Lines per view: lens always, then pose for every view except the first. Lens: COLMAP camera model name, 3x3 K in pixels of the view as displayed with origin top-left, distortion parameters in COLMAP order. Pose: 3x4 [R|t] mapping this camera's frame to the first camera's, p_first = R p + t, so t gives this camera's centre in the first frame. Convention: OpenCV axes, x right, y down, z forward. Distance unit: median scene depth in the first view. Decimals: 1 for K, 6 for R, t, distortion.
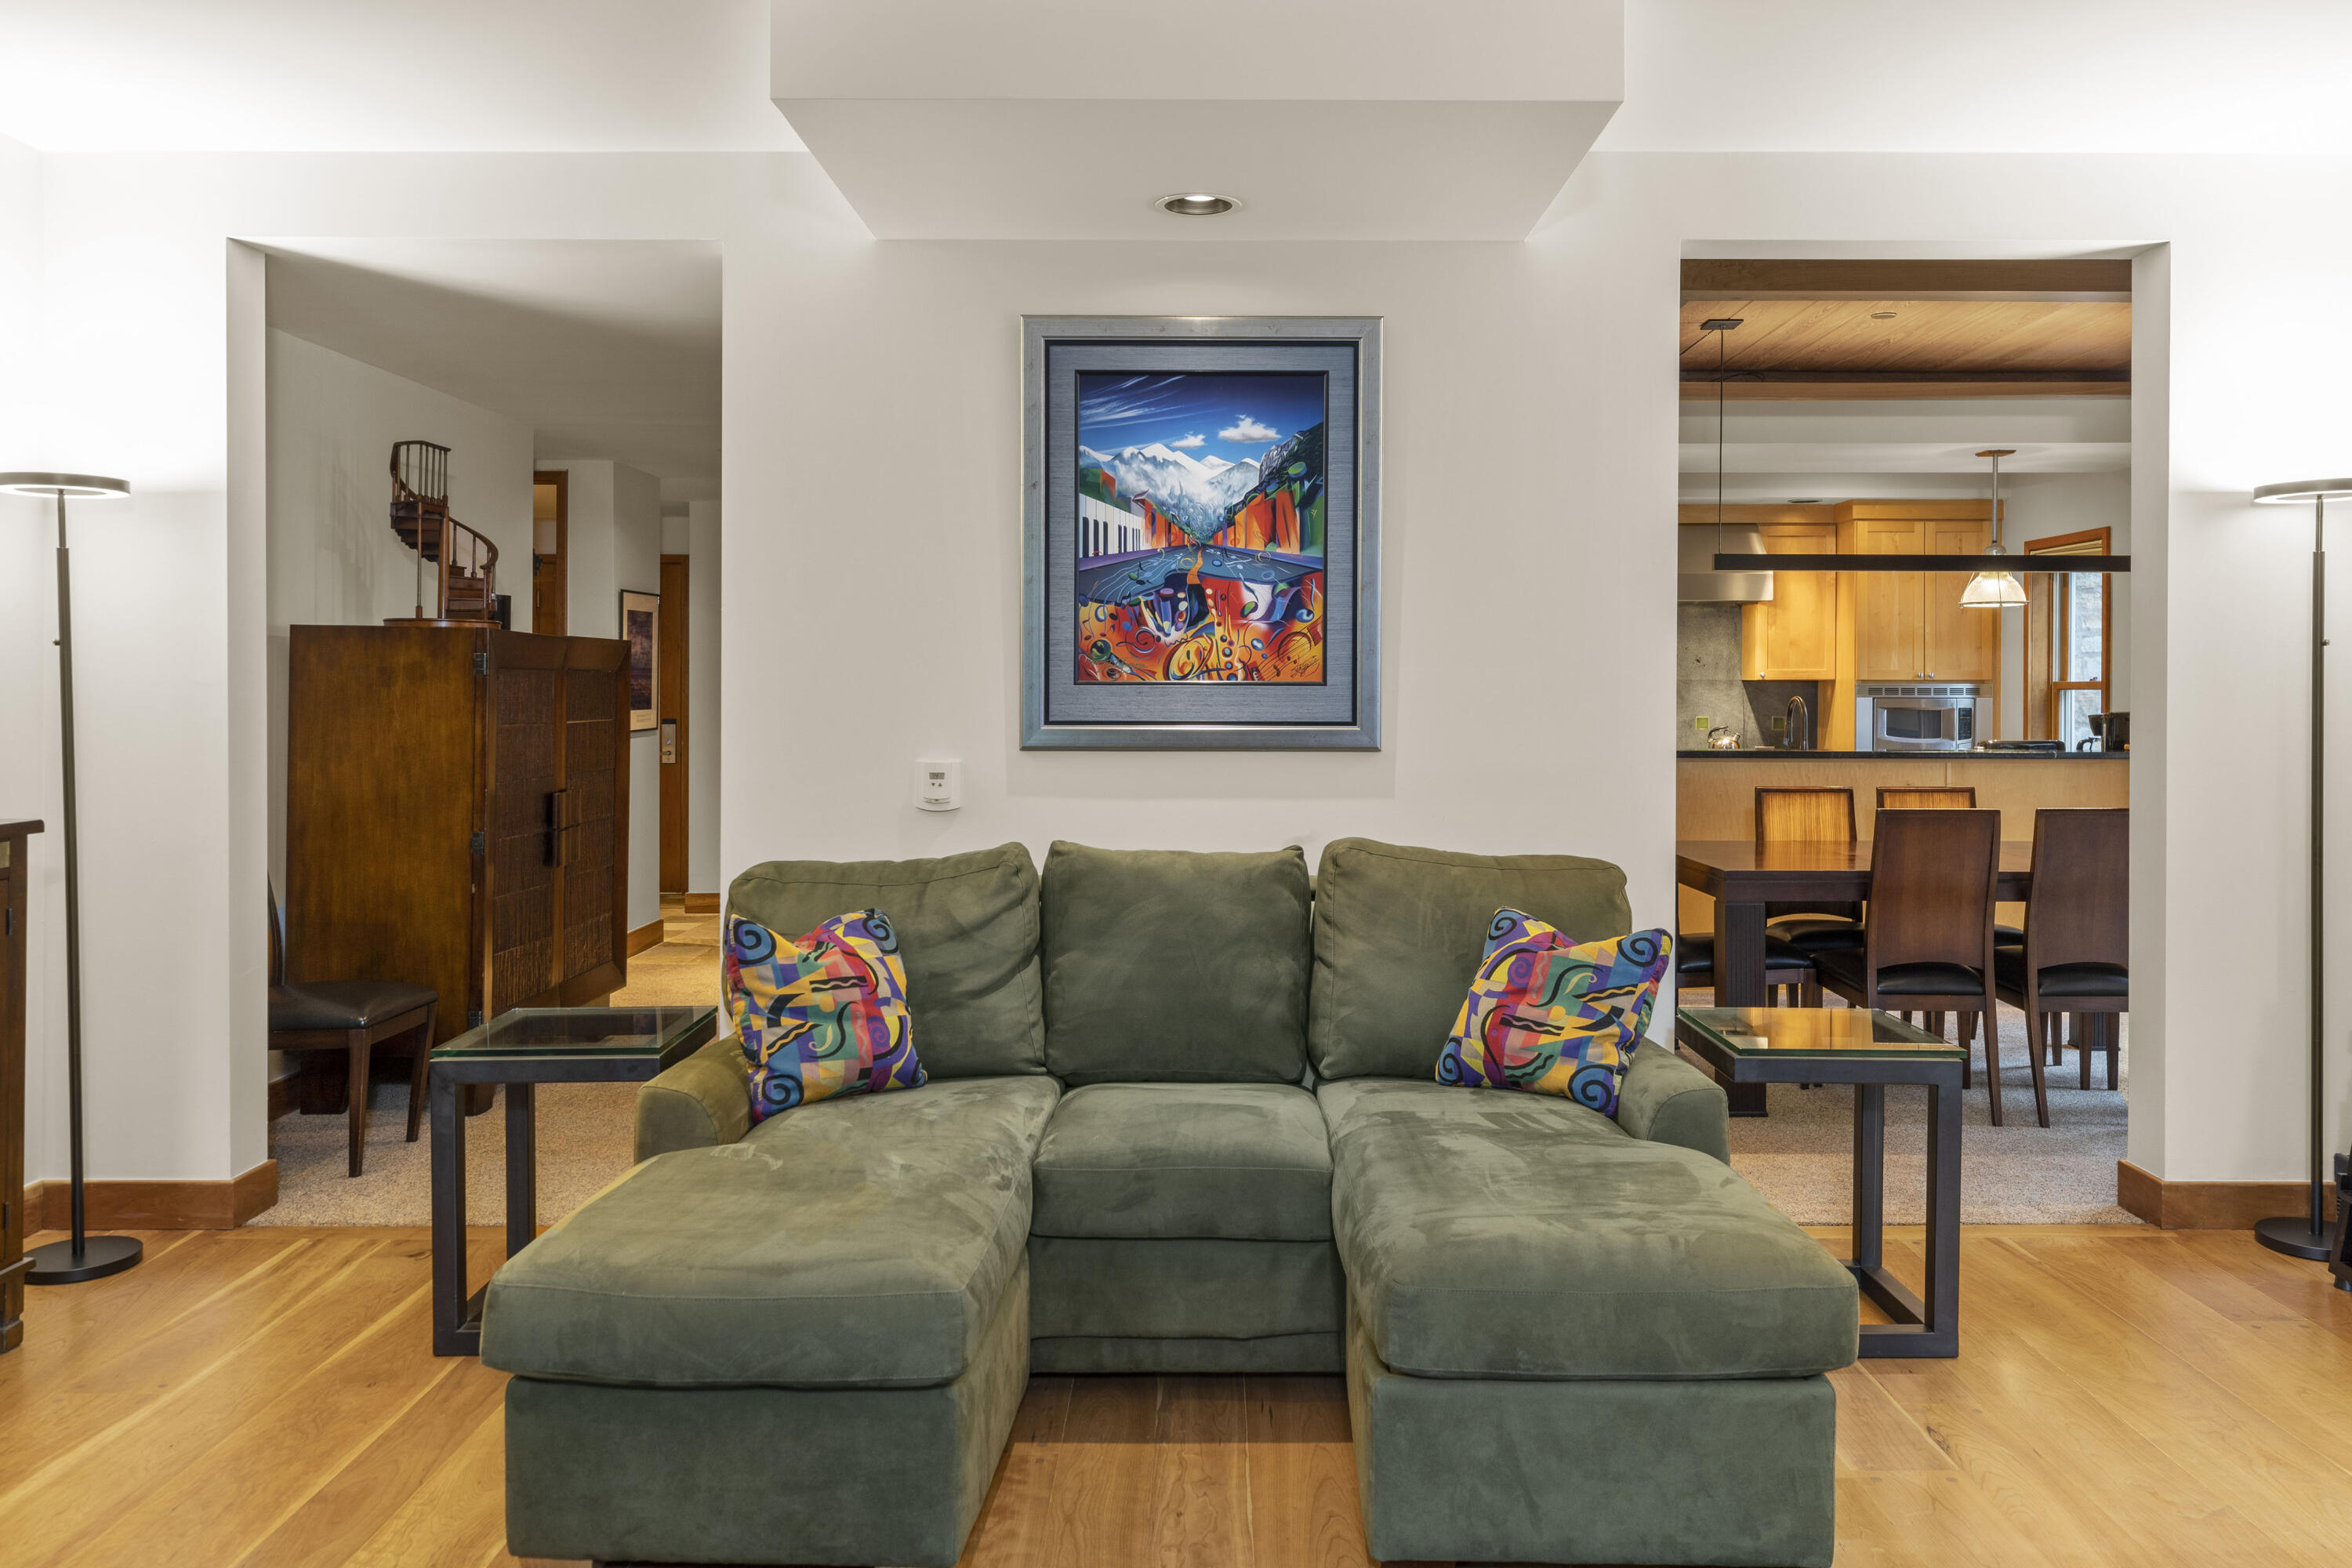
lens RADIAL K [[1784.2, 0, 1195.5], [0, 1784.2, 707.6], [0, 0, 1]] dist [0.004014, 0.001750]
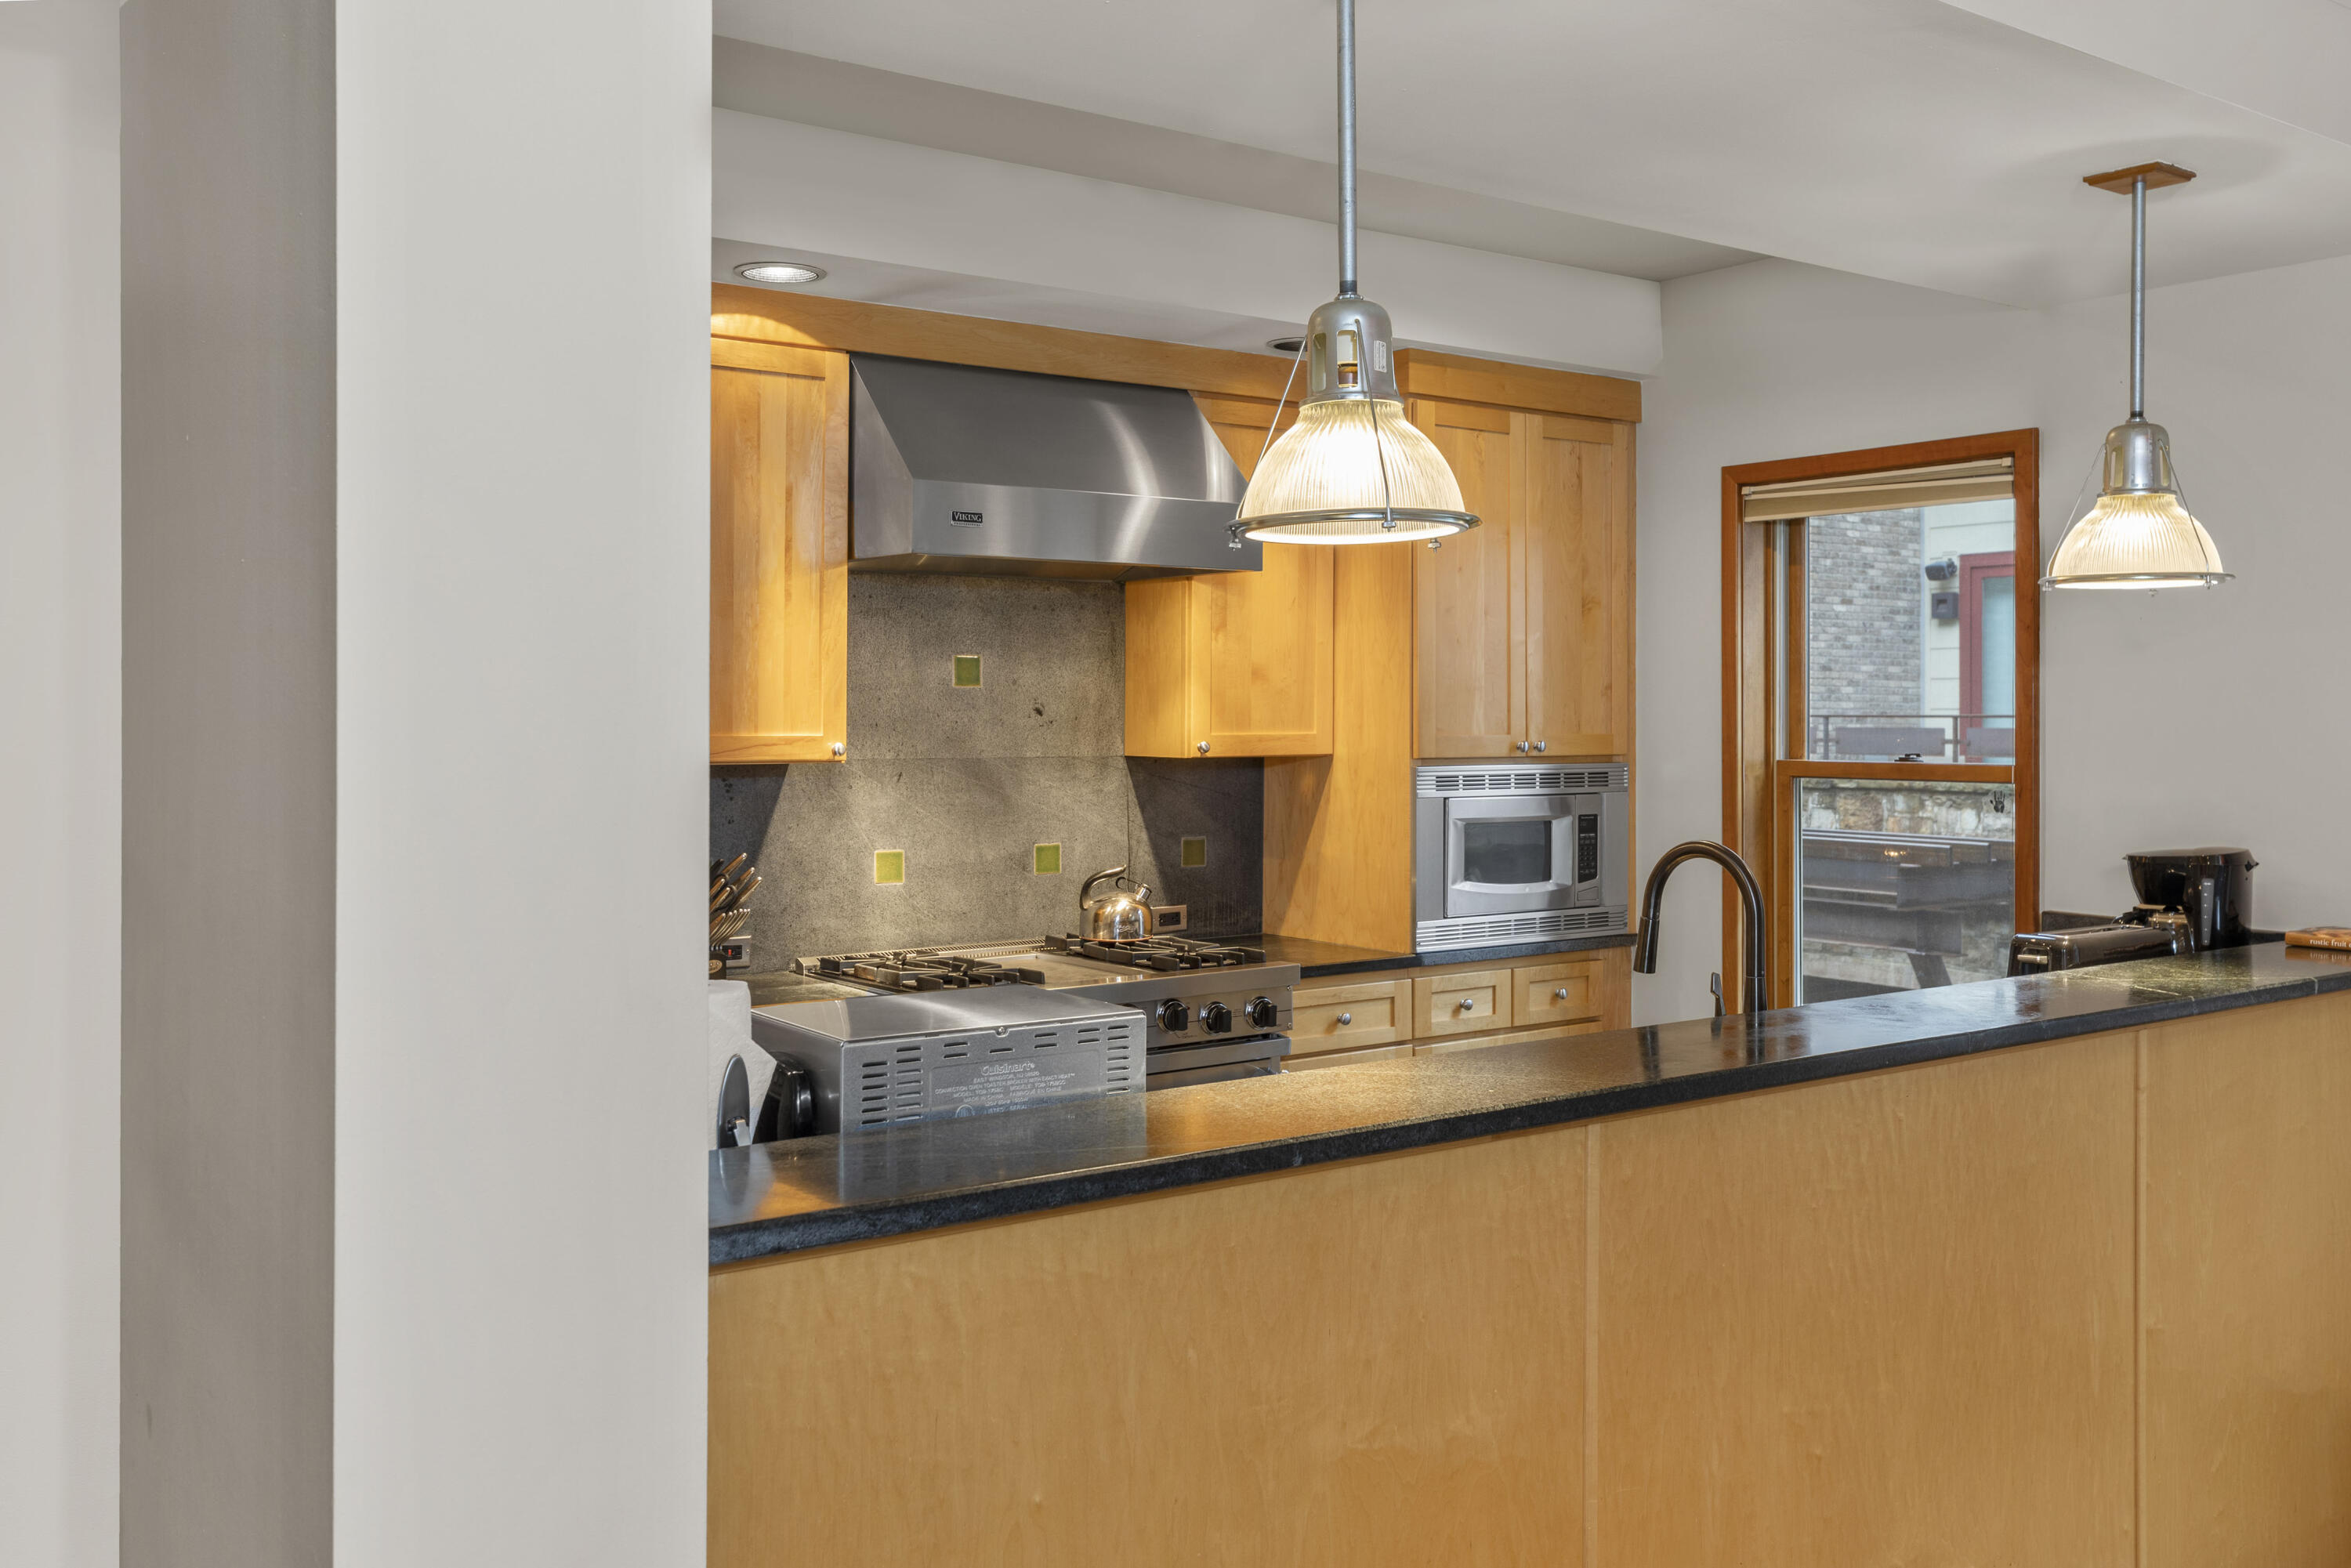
lens RADIAL K [[2019.6, 0, 1198.4], [0, 2019.6, 703.9], [0, 0, 1]] dist [-0.006505, -0.004913]
pose [[0.800804, 0.002277, 0.598923, 0.029086], [0.005948, 0.999913, -0.011755, -0.023507], [-0.598897, 0.012976, 0.800721, 0.634928]]
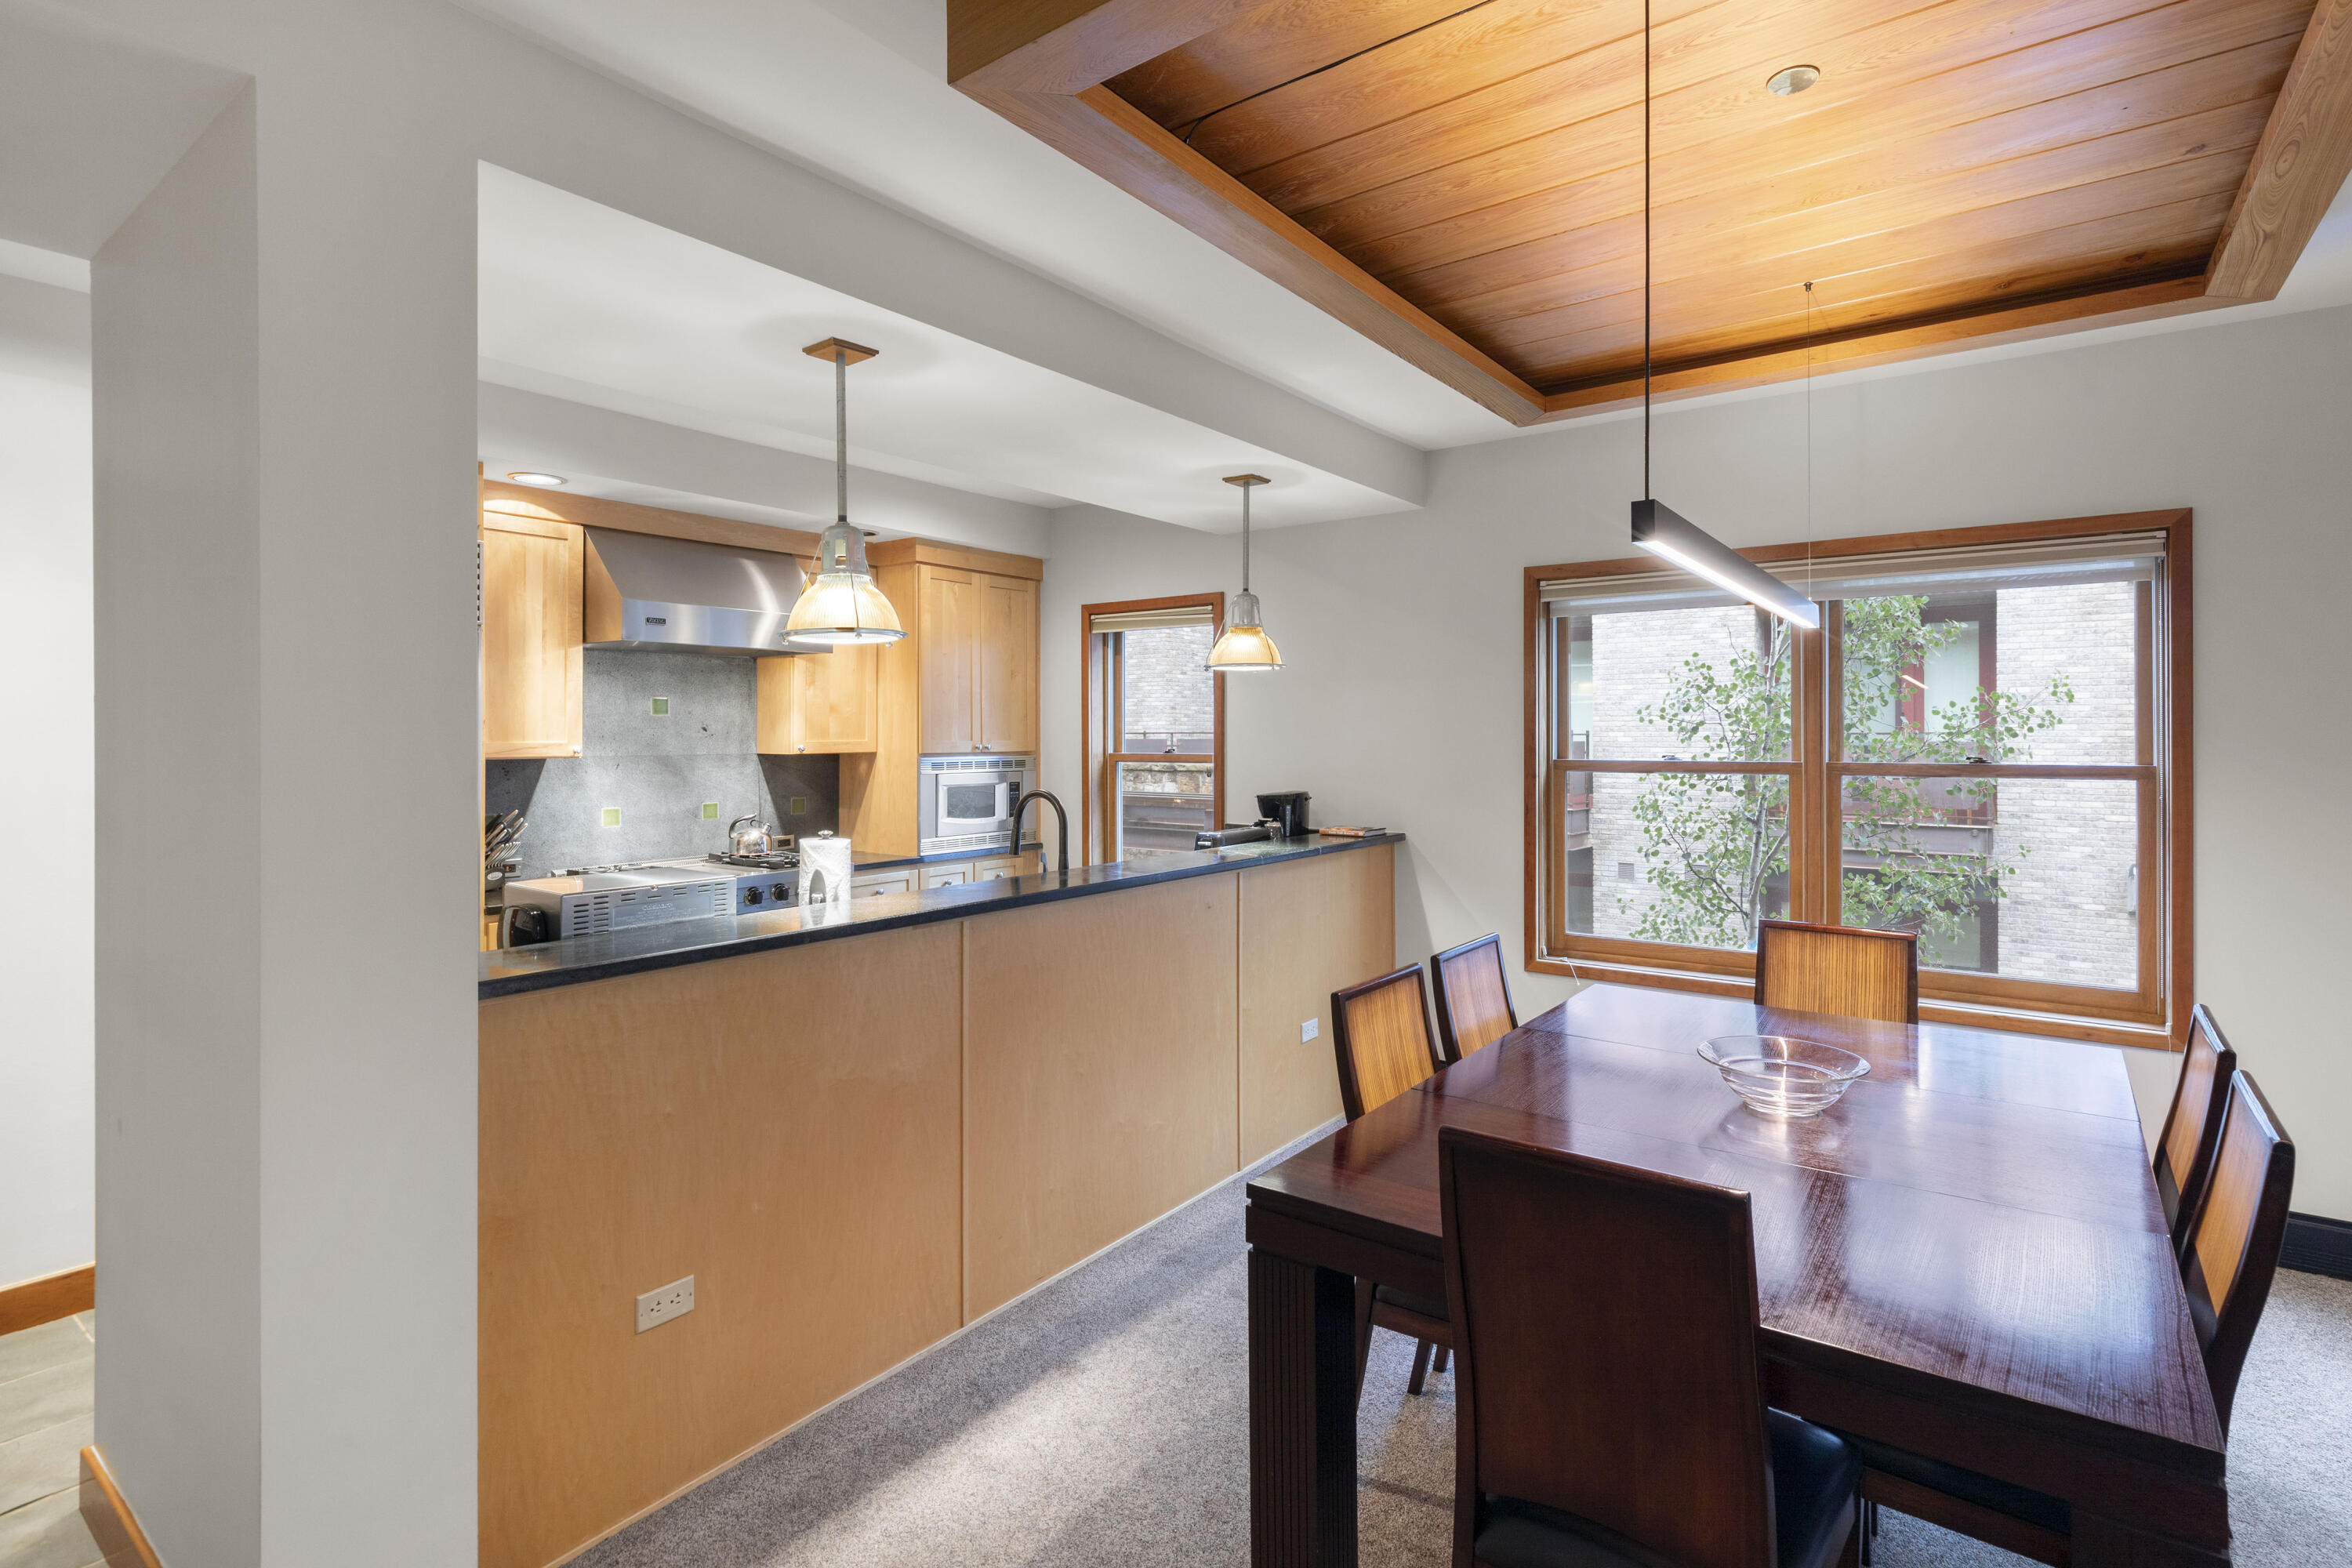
lens RADIAL K [[1137.4, 0, 1210.0], [0, 1137.4, 734.2], [0, 0, 1]] dist [0.000682, -0.000303]
pose [[0.573957, -0.002907, 0.818881, 0.011498], [0.010515, 0.999937, -0.003820, -0.021143], [-0.818818, 0.010803, 0.573951, 0.584170]]
